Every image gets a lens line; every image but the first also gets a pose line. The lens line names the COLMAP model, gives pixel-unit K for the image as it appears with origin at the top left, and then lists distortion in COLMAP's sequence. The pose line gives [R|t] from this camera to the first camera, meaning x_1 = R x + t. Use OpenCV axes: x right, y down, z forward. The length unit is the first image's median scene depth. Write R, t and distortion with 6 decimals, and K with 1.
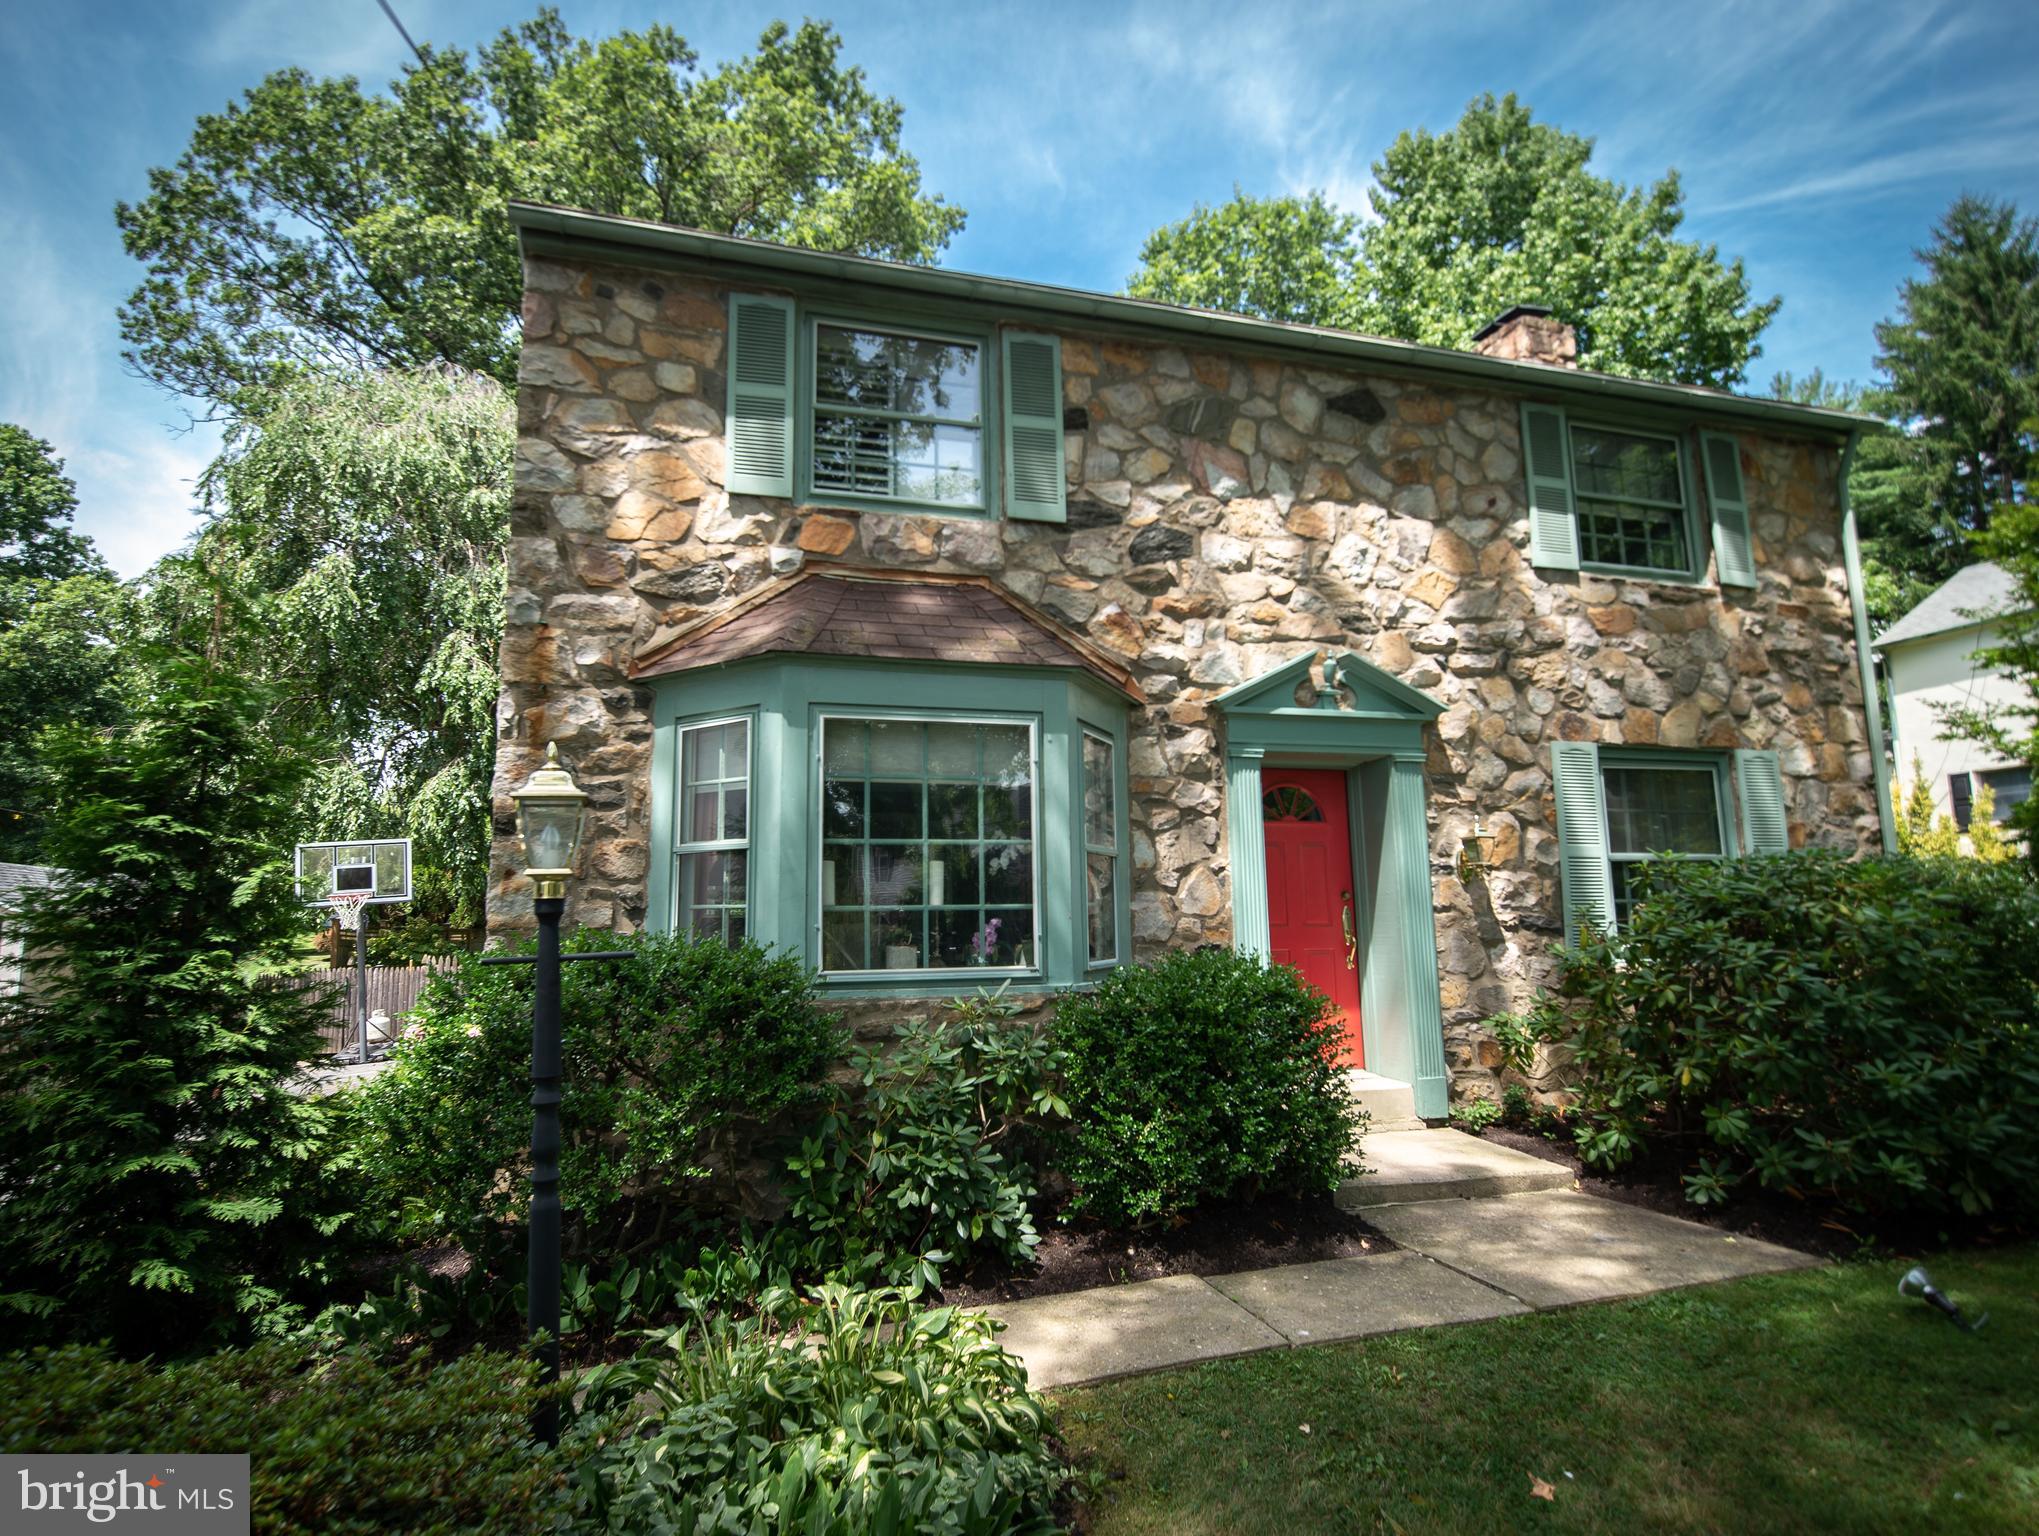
lens RADIAL K [[953.3, 0, 1012.8], [0, 953.3, 772.2], [0, 0, 1]] dist [-0.003739, -0.002081]
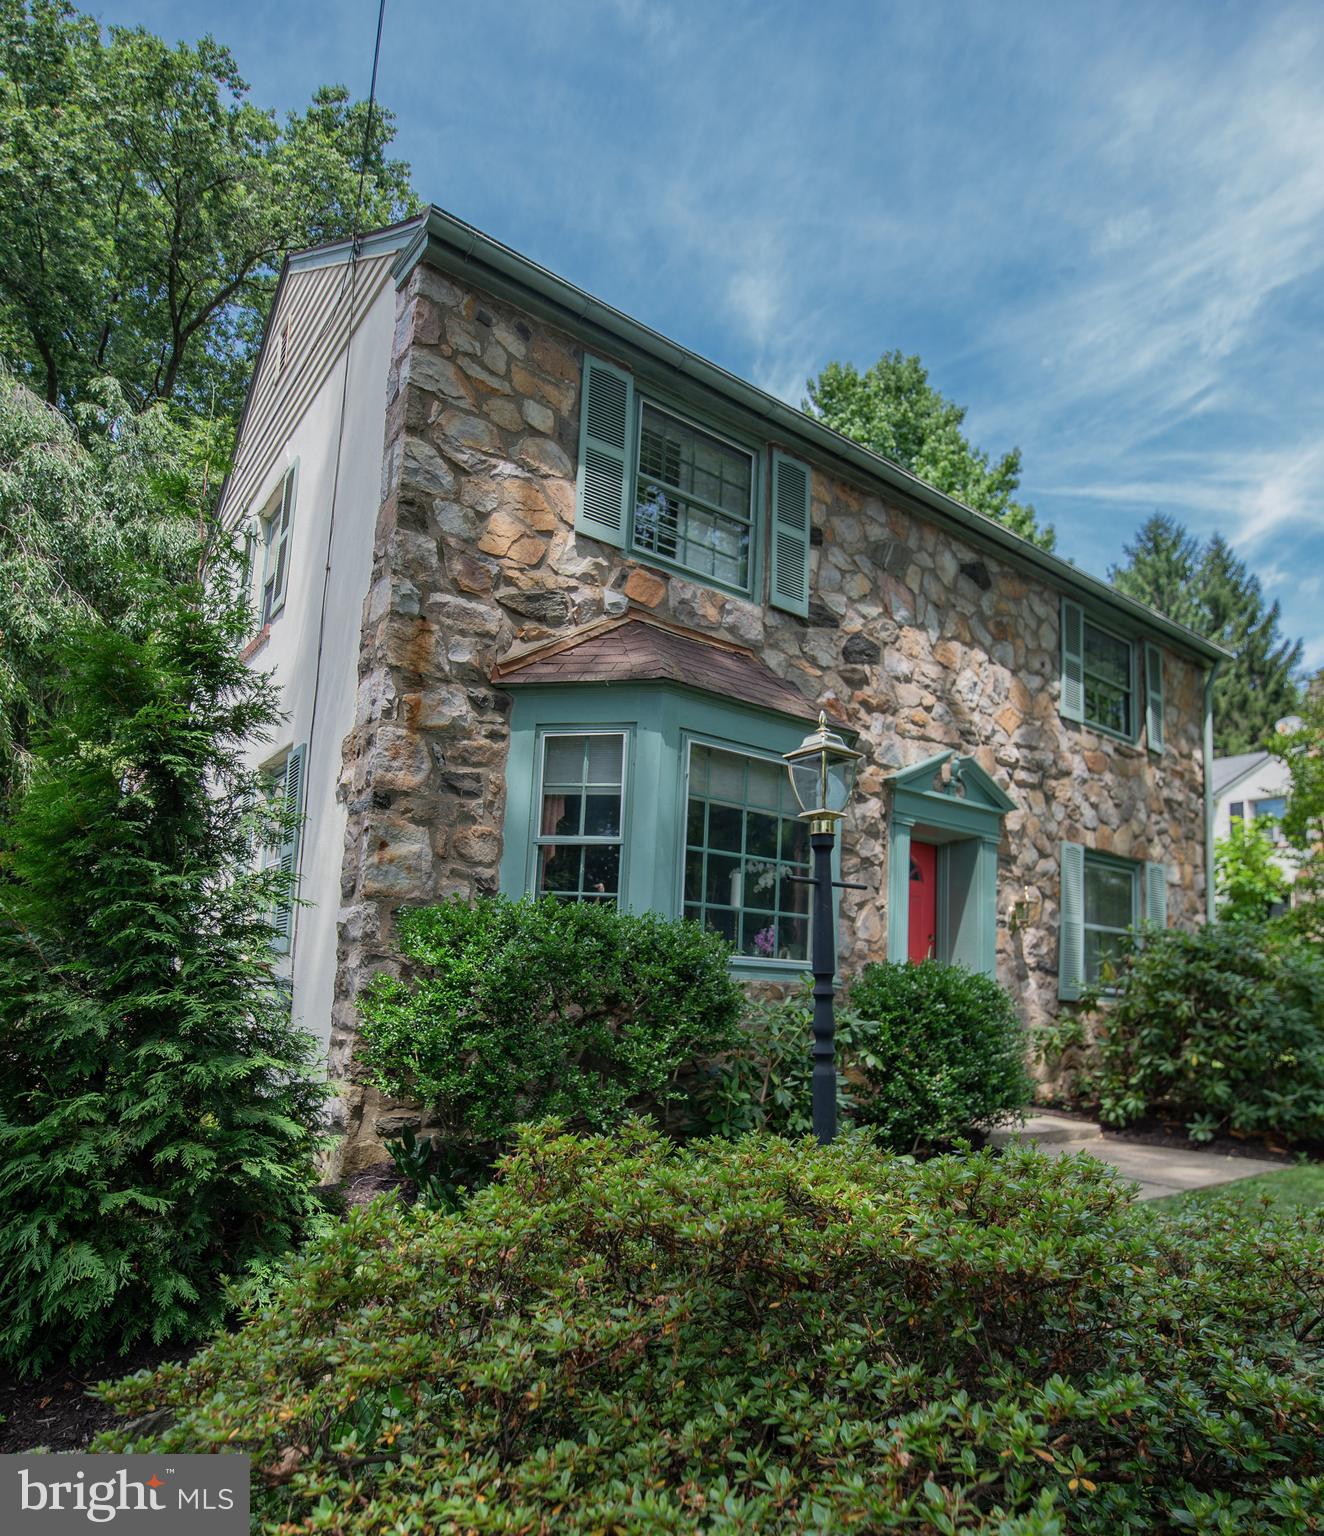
lens RADIAL K [[839.2, 0, 644.6], [0, 839.2, 890.7], [0, 0, 1]] dist [-0.007509, 0.001495]
pose [[0.942865, 0.092882, 0.319966, -0.448123], [-0.105378, 0.994191, 0.021923, 0.086496], [-0.316071, -0.054388, 0.947175, 0.013538]]
